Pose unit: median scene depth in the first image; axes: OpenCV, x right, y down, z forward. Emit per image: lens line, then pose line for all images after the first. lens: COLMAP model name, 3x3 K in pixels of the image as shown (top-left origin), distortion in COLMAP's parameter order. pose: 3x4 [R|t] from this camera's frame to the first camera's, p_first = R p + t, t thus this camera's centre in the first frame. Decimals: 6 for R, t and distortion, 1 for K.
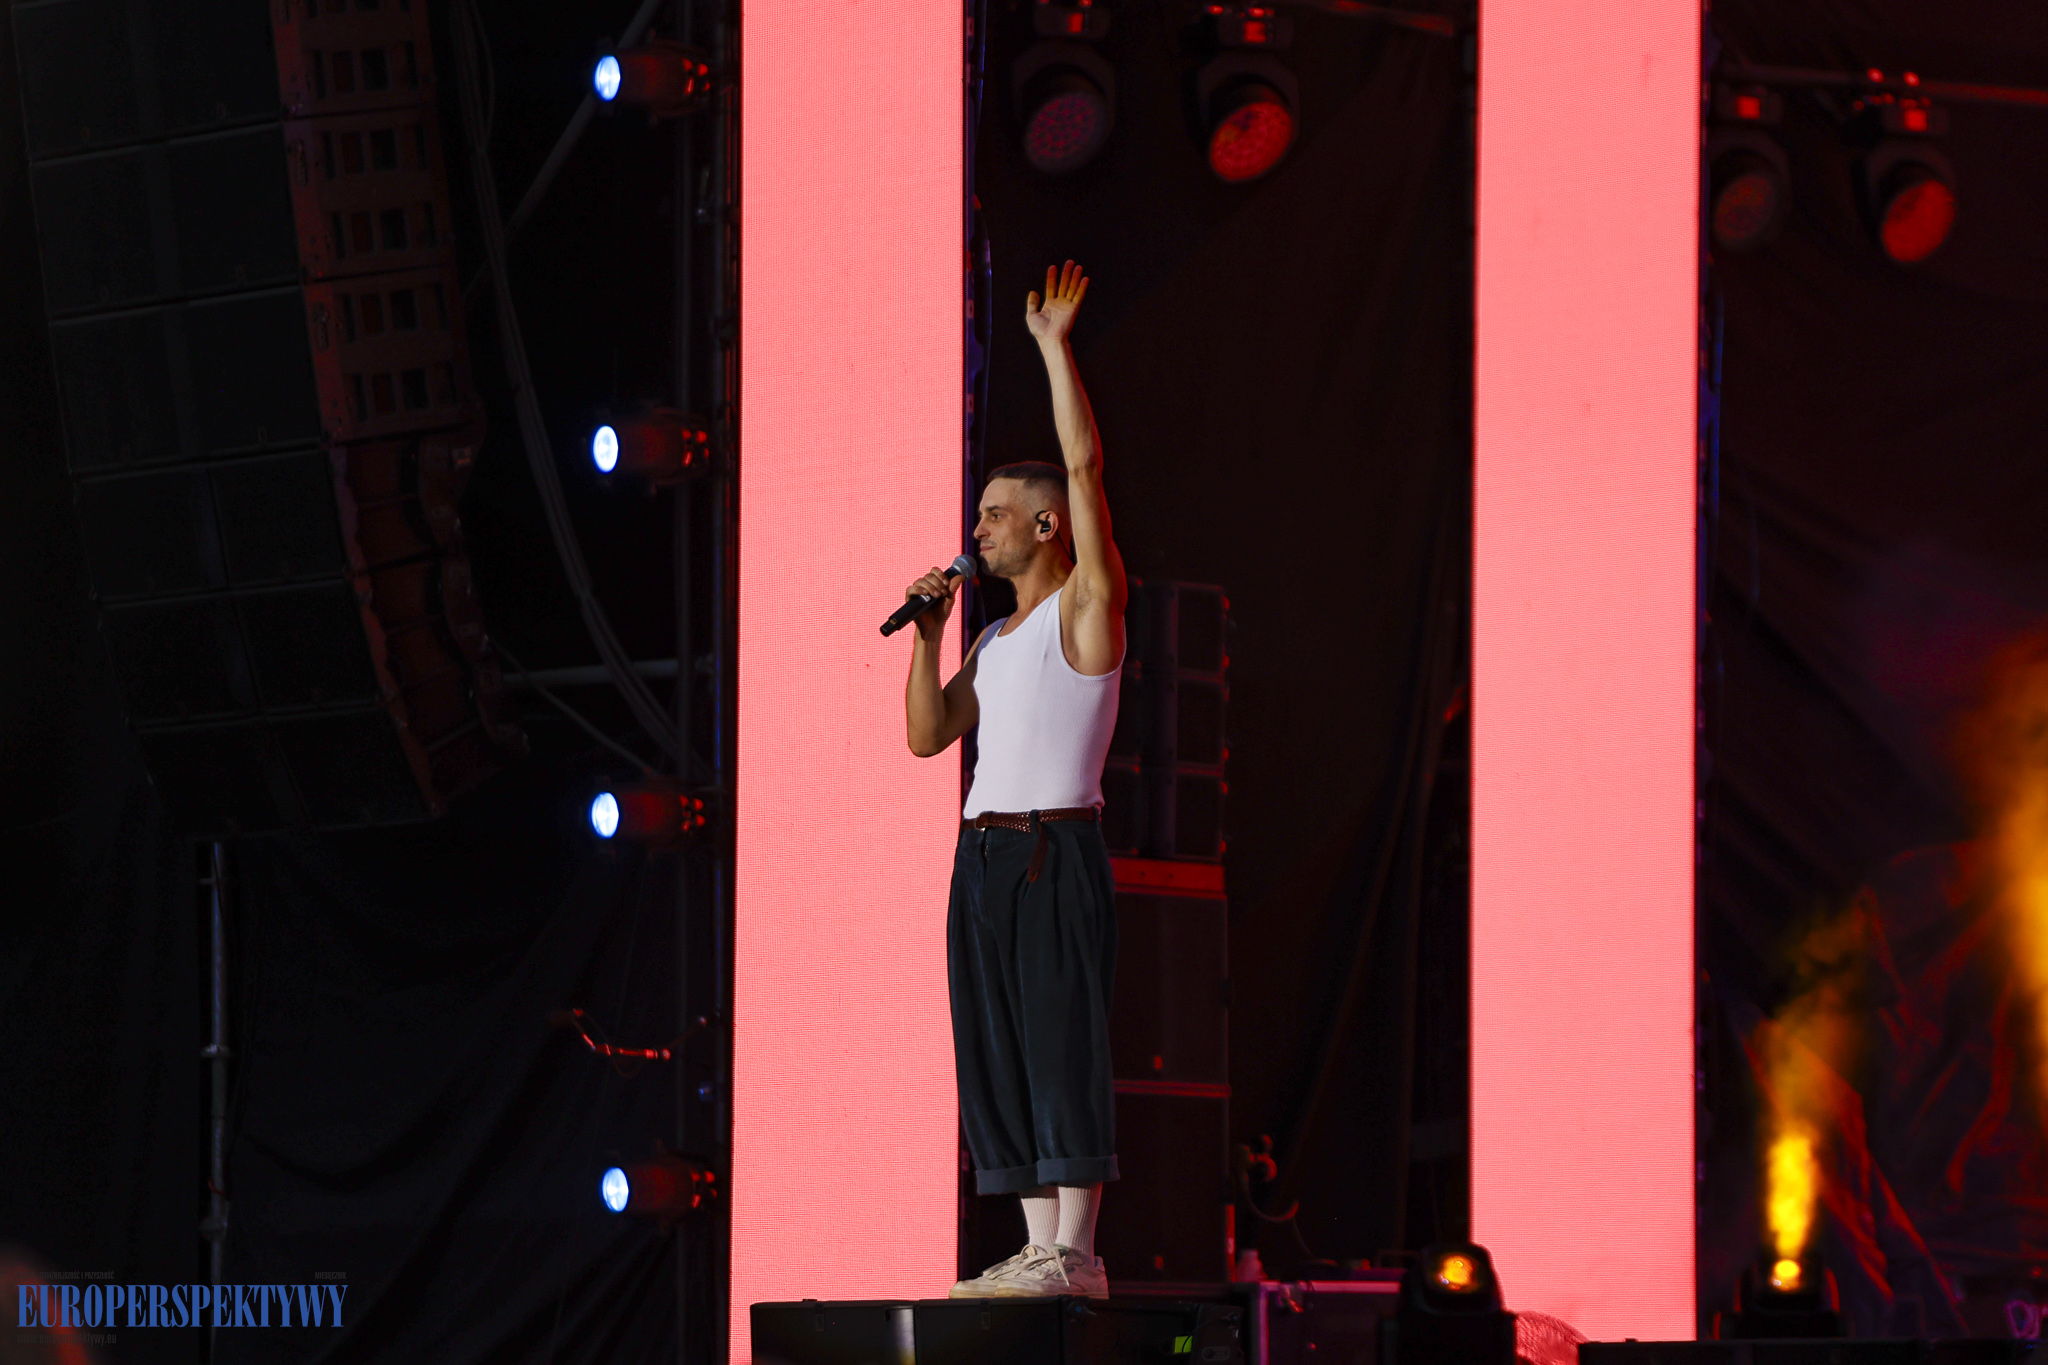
lens RADIAL K [[12047.9, 0, 1022.1], [0, 12047.9, 681.1], [0, 0, 1]] dist [-0.108912, 0.000000]
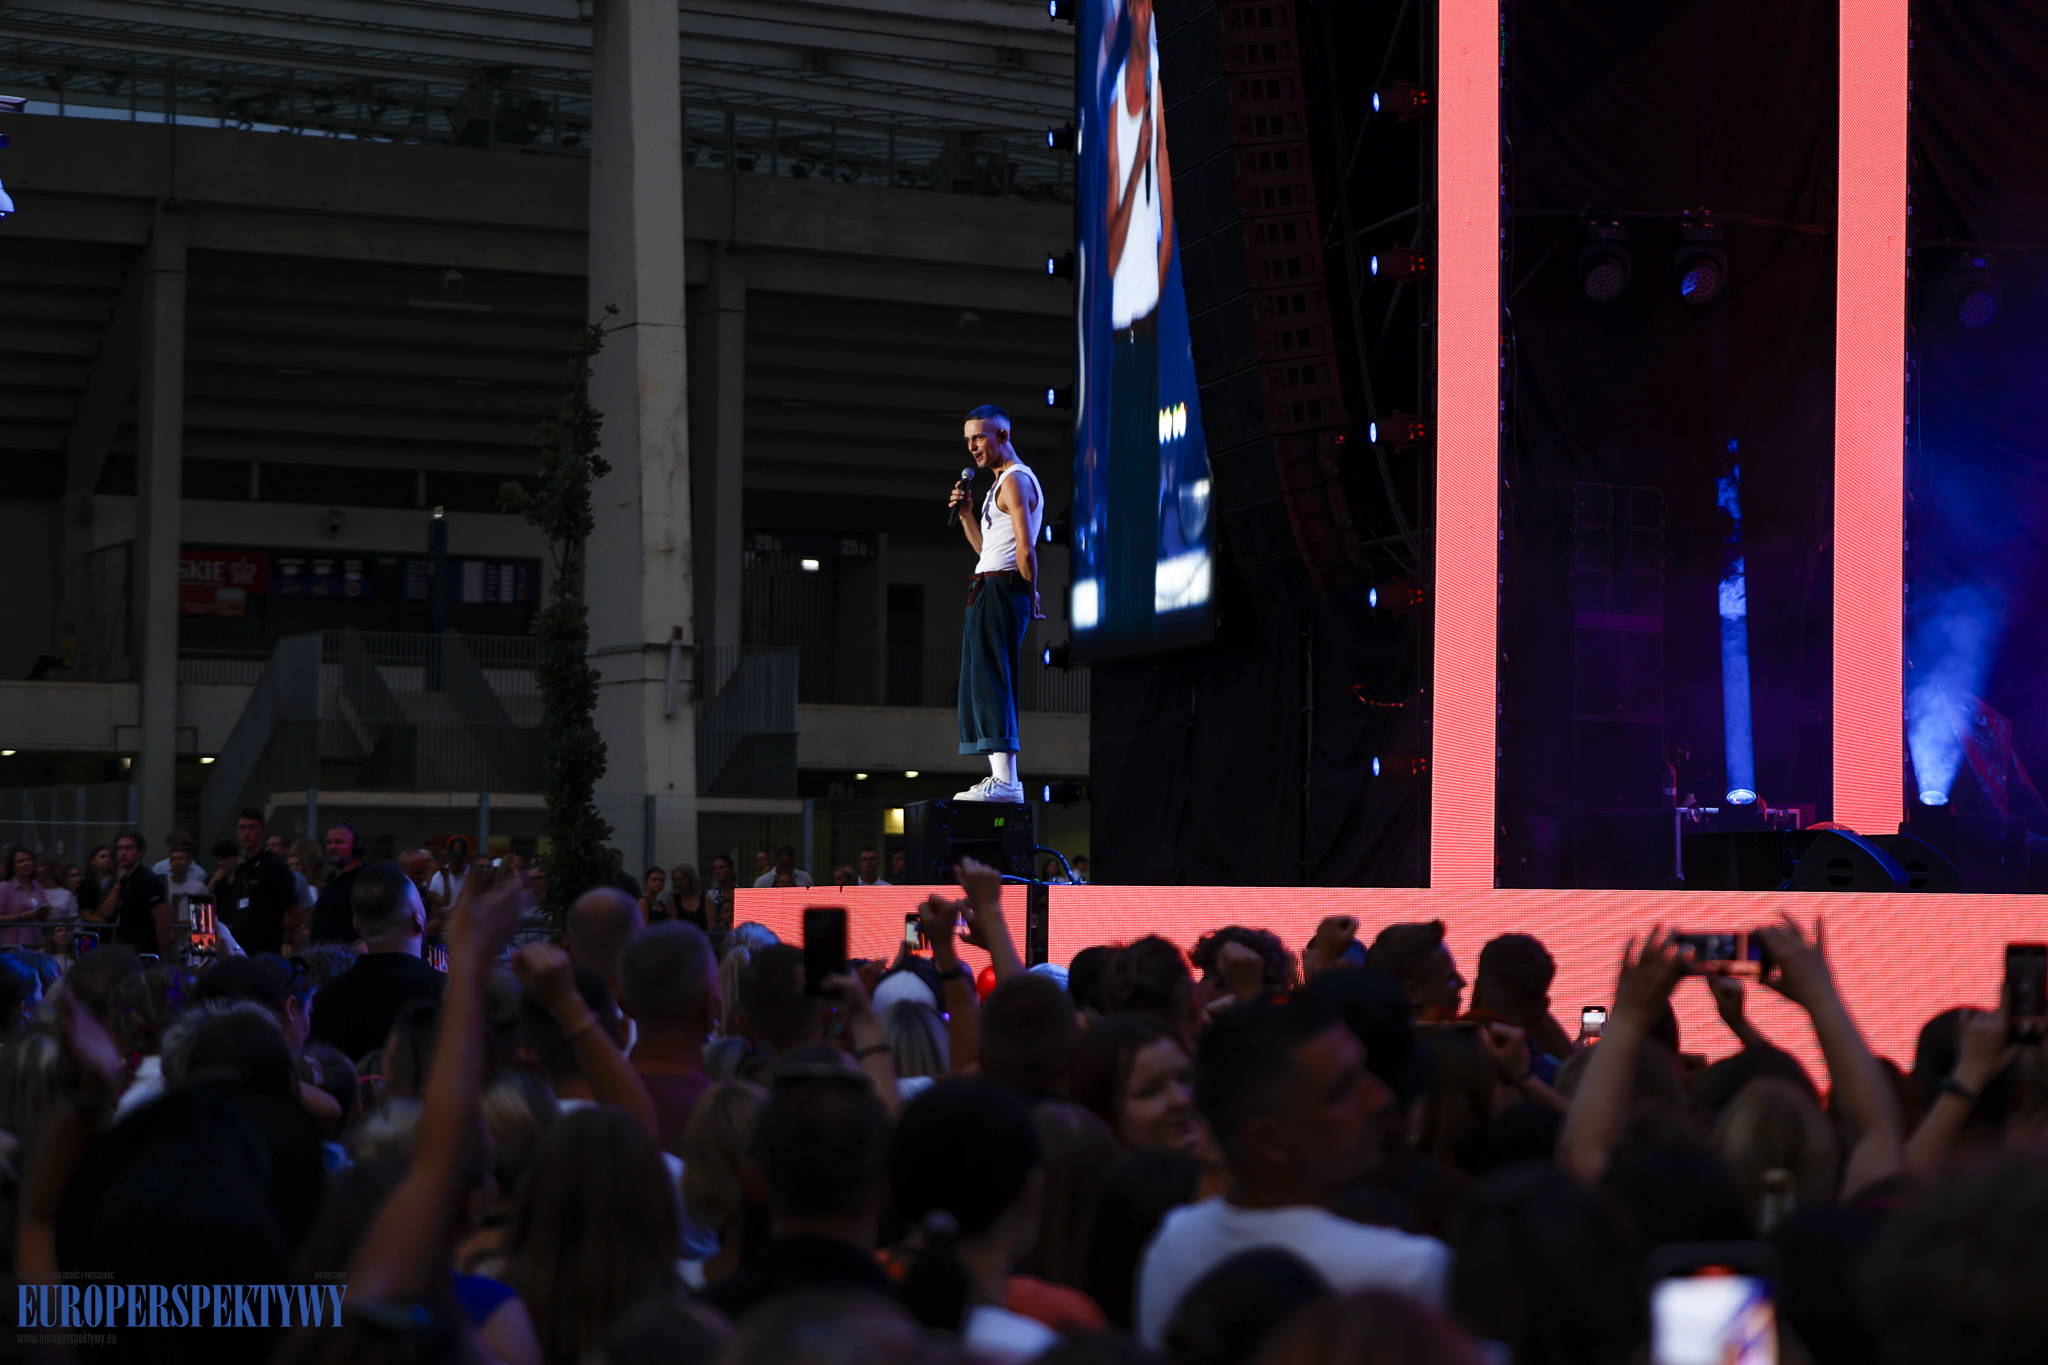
lens RADIAL K [[4636.5, 0, 1020.8], [0, 4636.5, 682.2], [0, 0, 1]] dist [-0.009419, 0.000000]
pose [[0.927946, -0.010918, -0.372555, 0.218414], [0.016418, 0.999798, 0.011593, 0.015392], [0.372353, -0.016874, 0.927938, 0.178396]]
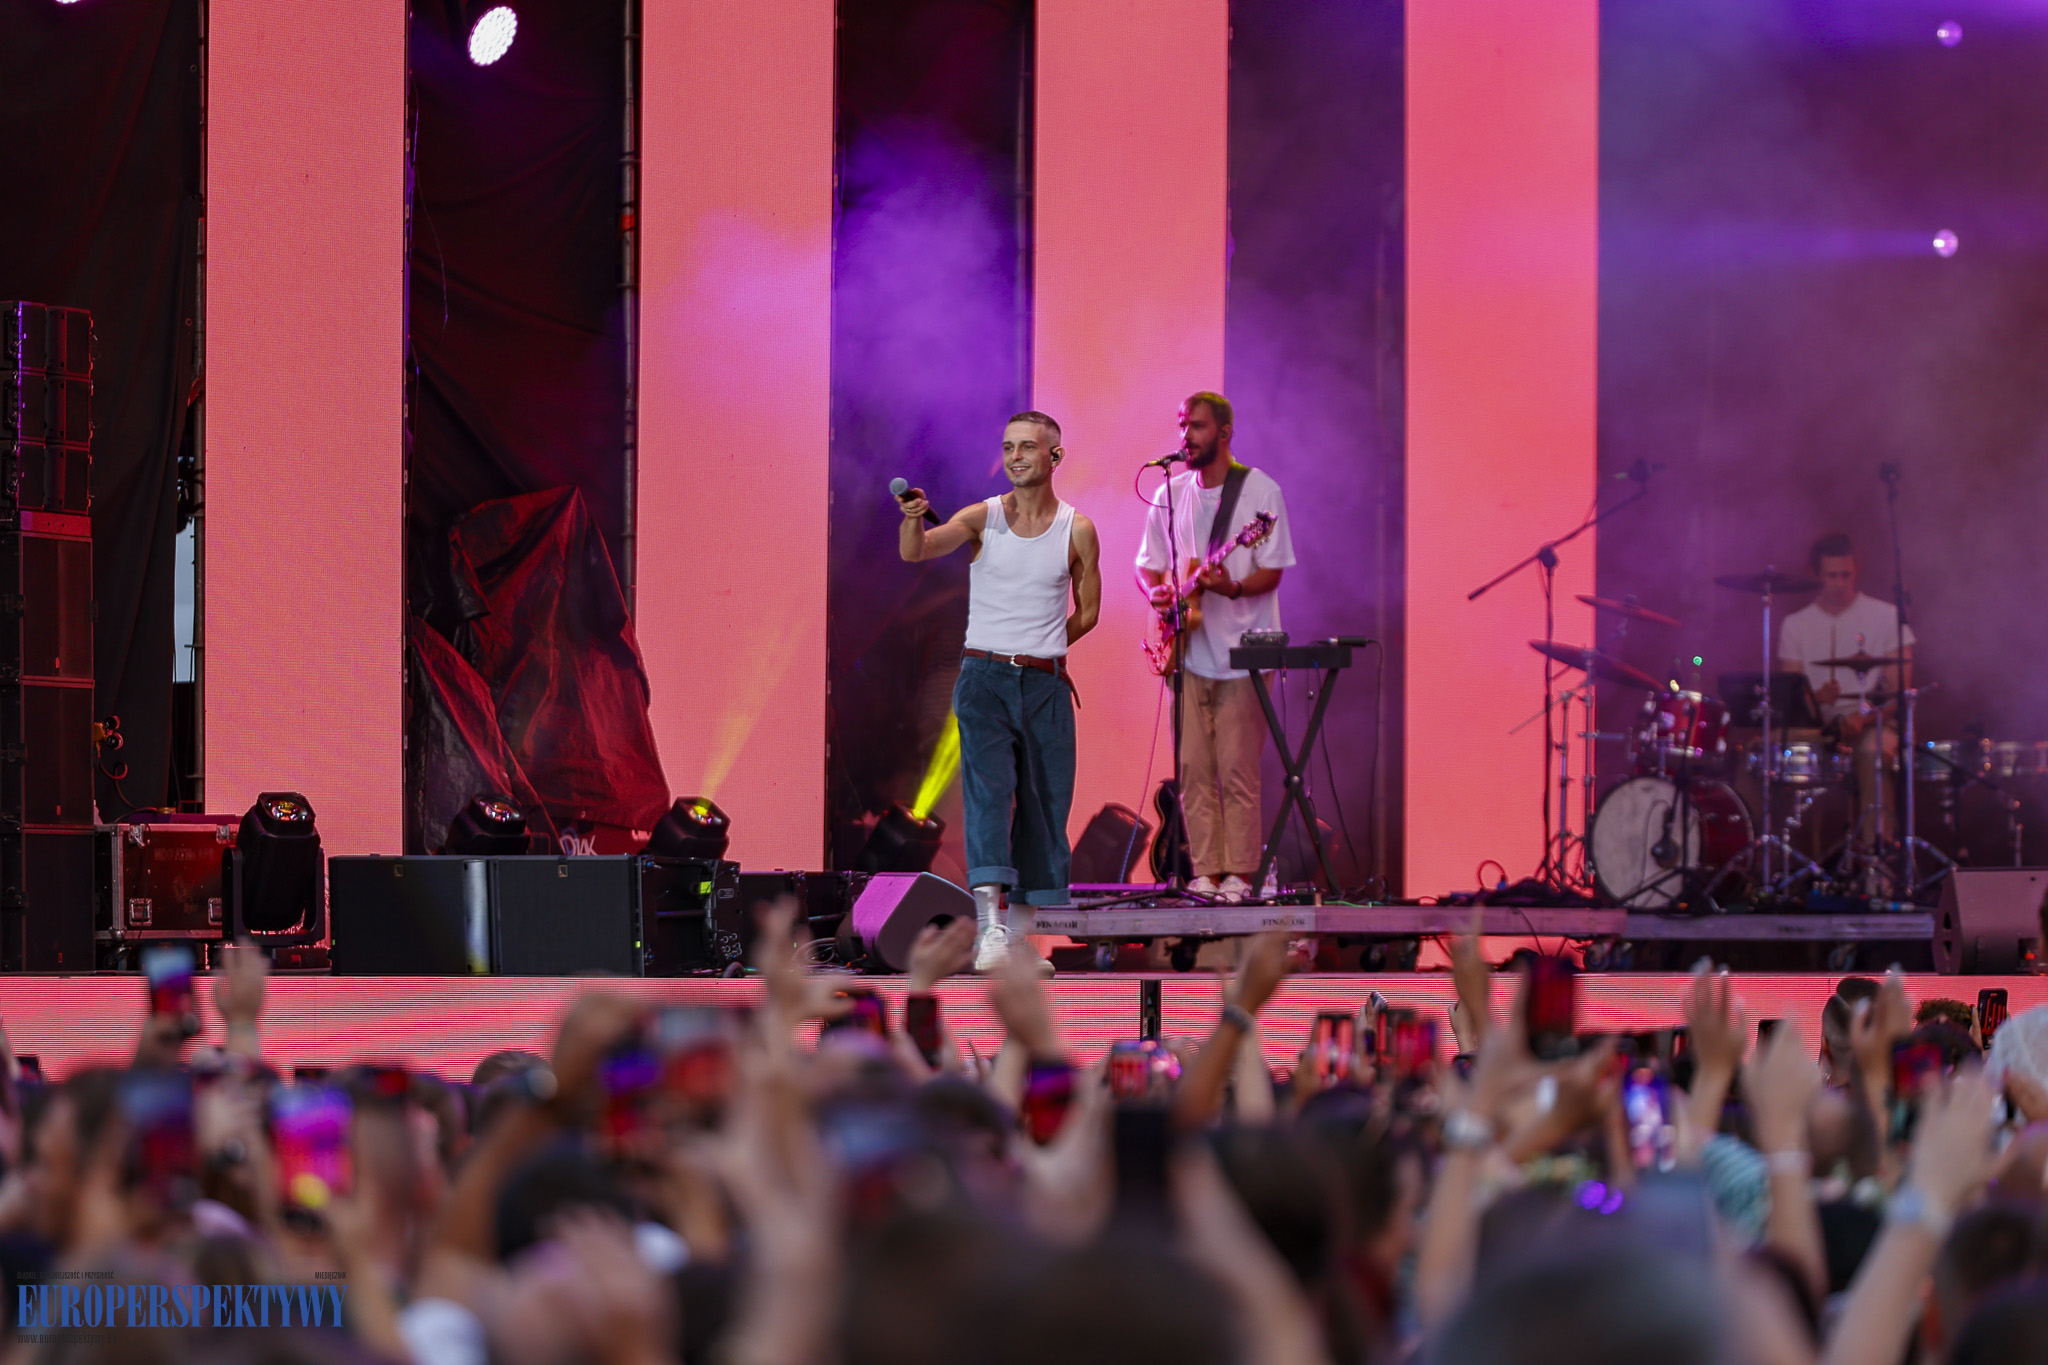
lens RADIAL K [[12047.9, 0, 1024.1], [0, 12047.9, 683.0], [0, 0, 1]] dist [-0.108912, 0.000000]
pose [[0.938531, 0.001690, 0.345190, -0.377692], [-0.016383, 0.999079, 0.039654, -0.022947], [-0.344805, -0.042872, 0.937695, -0.327616]]
